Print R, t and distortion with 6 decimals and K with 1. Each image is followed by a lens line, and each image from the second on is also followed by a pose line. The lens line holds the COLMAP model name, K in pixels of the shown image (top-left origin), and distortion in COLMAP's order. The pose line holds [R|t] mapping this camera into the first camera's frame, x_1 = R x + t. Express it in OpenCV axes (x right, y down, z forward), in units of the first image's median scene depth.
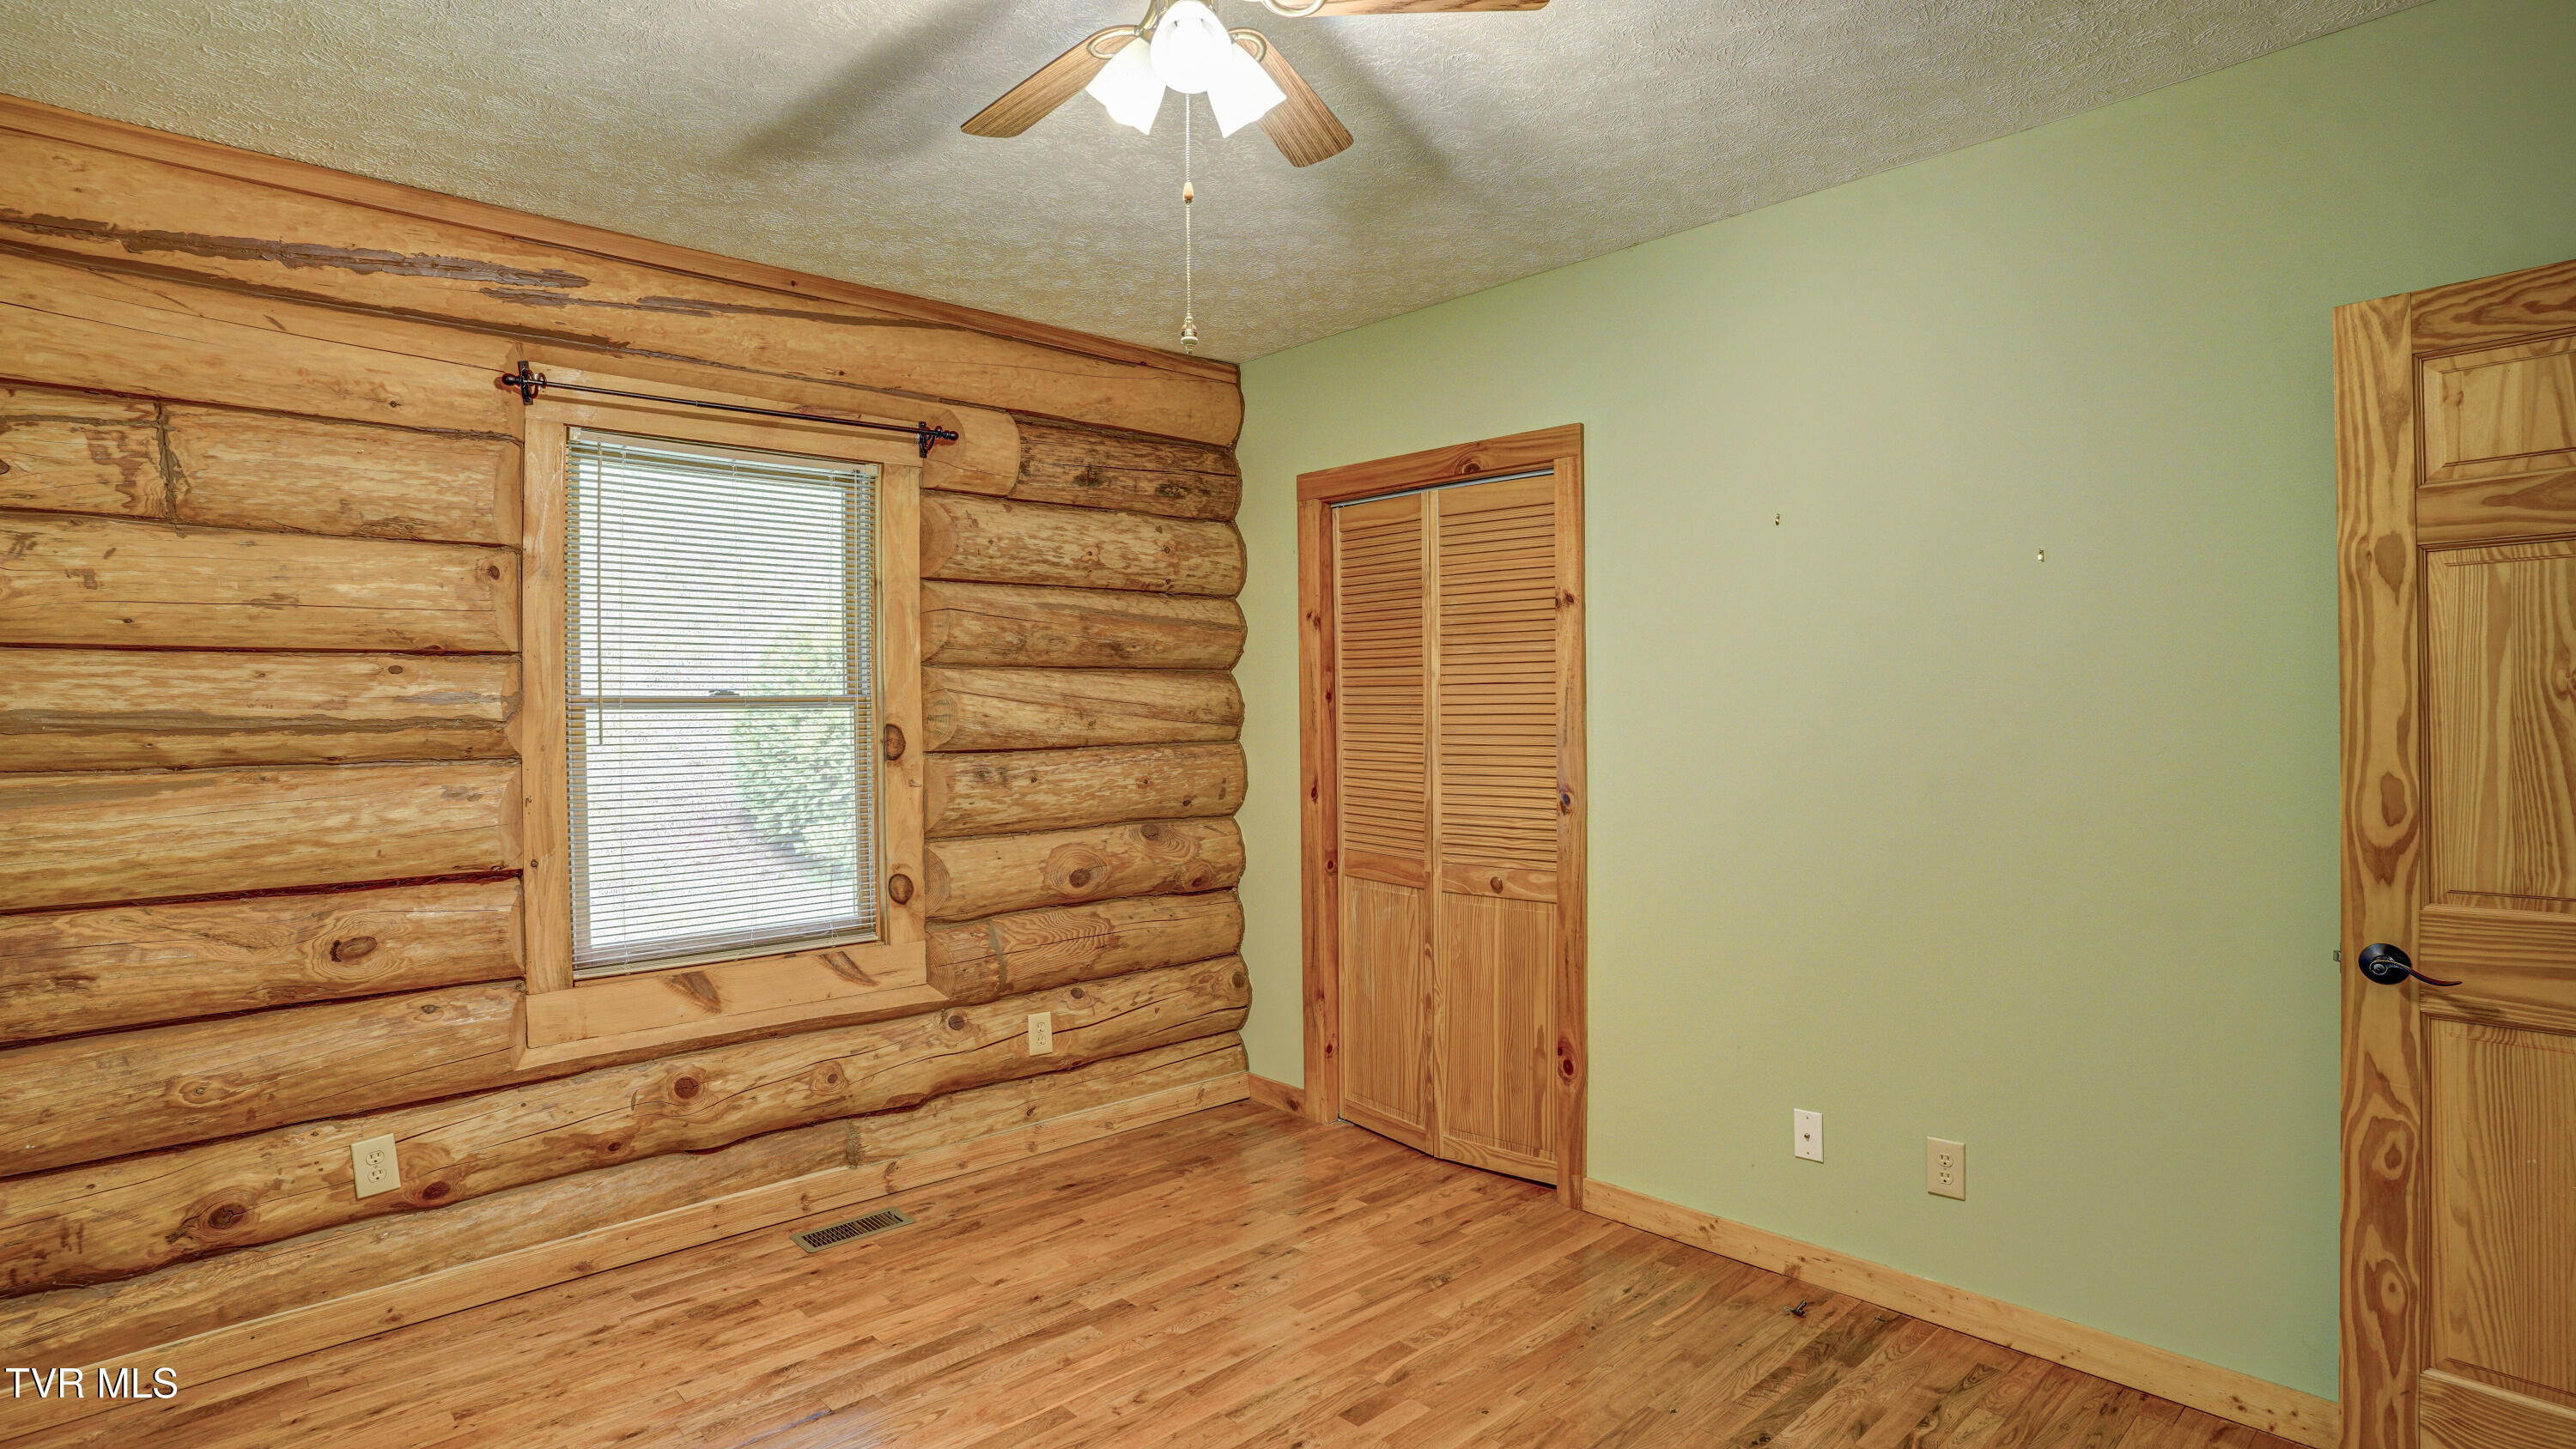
lens RADIAL K [[1272.8, 0, 1297.1], [0, 1272.8, 720.1], [0, 0, 1]] dist [-0.078281, 0.036500]
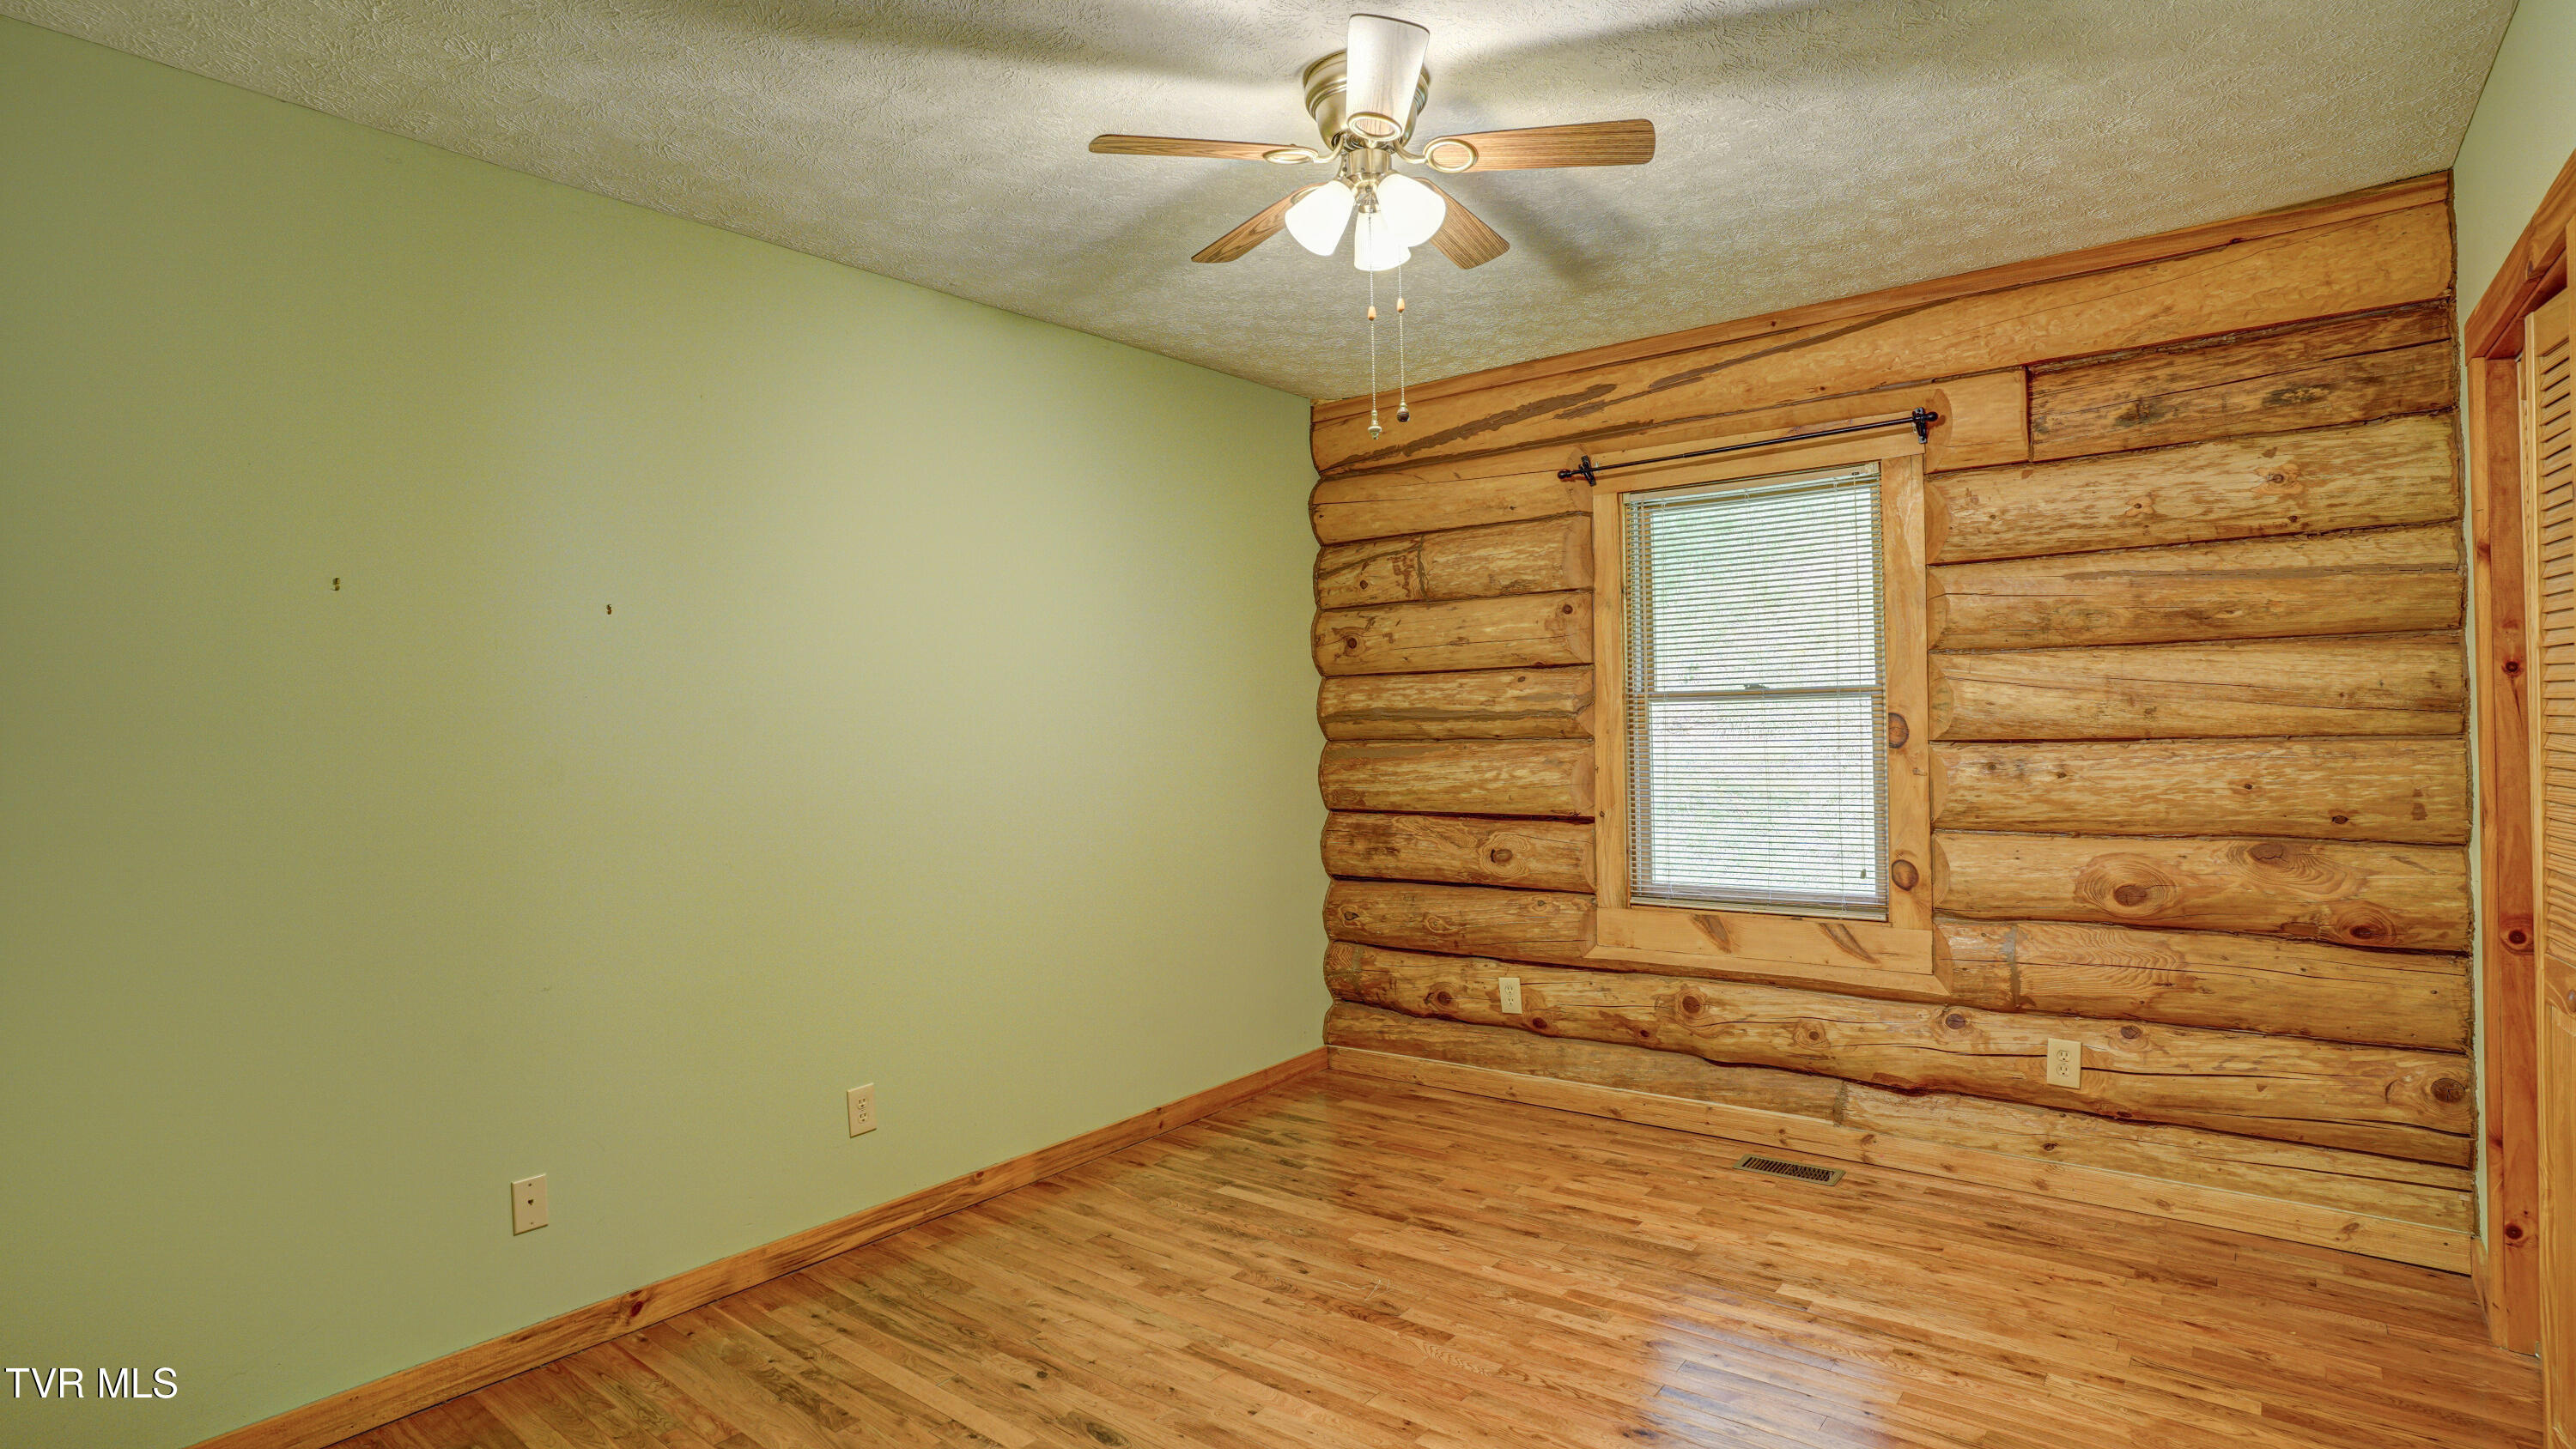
lens RADIAL K [[1272.8, 0, 1297.1], [0, 1272.8, 720.1], [0, 0, 1]] dist [-0.078281, 0.036500]
pose [[0.150831, 0.009384, -0.988515, 0.642934], [0.013459, 0.999843, 0.011545, -0.009585], [0.988468, -0.015046, 0.150681, 0.389771]]
